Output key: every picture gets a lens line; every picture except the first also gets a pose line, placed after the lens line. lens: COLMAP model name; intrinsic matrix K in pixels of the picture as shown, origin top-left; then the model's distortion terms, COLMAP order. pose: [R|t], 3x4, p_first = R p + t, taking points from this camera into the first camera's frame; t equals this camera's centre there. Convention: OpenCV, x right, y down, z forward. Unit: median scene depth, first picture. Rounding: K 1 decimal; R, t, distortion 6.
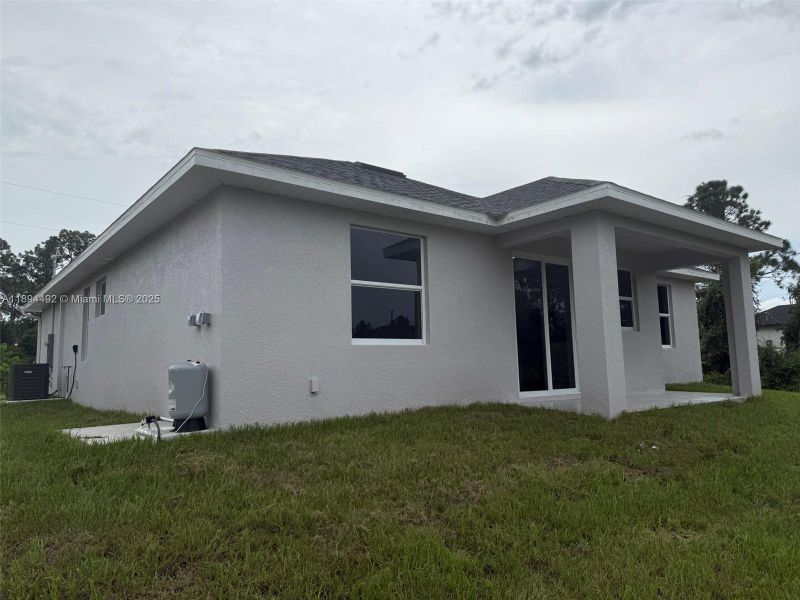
lens RADIAL K [[626.0, 0, 400.0], [0, 626.0, 300.0], [0, 0, 1]] dist [0.113376, -0.211500]
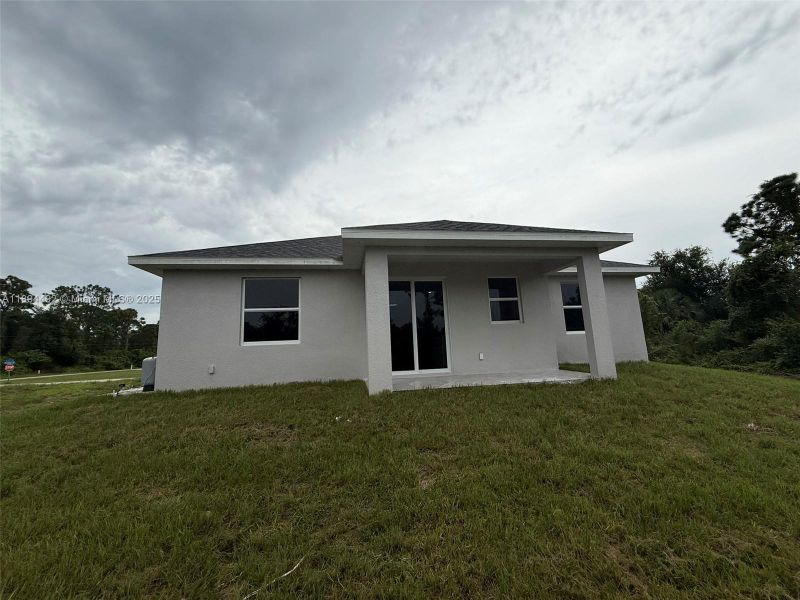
lens RADIAL K [[355.7, 0, 397.5], [0, 355.7, 298.2], [0, 0, 1]] dist [0.000377, 0.000243]
pose [[0.845834, -0.094021, -0.525094, 0.230809], [0.079195, 0.995569, -0.050693, 0.006497], [0.527534, 0.001293, 0.849533, 0.105247]]
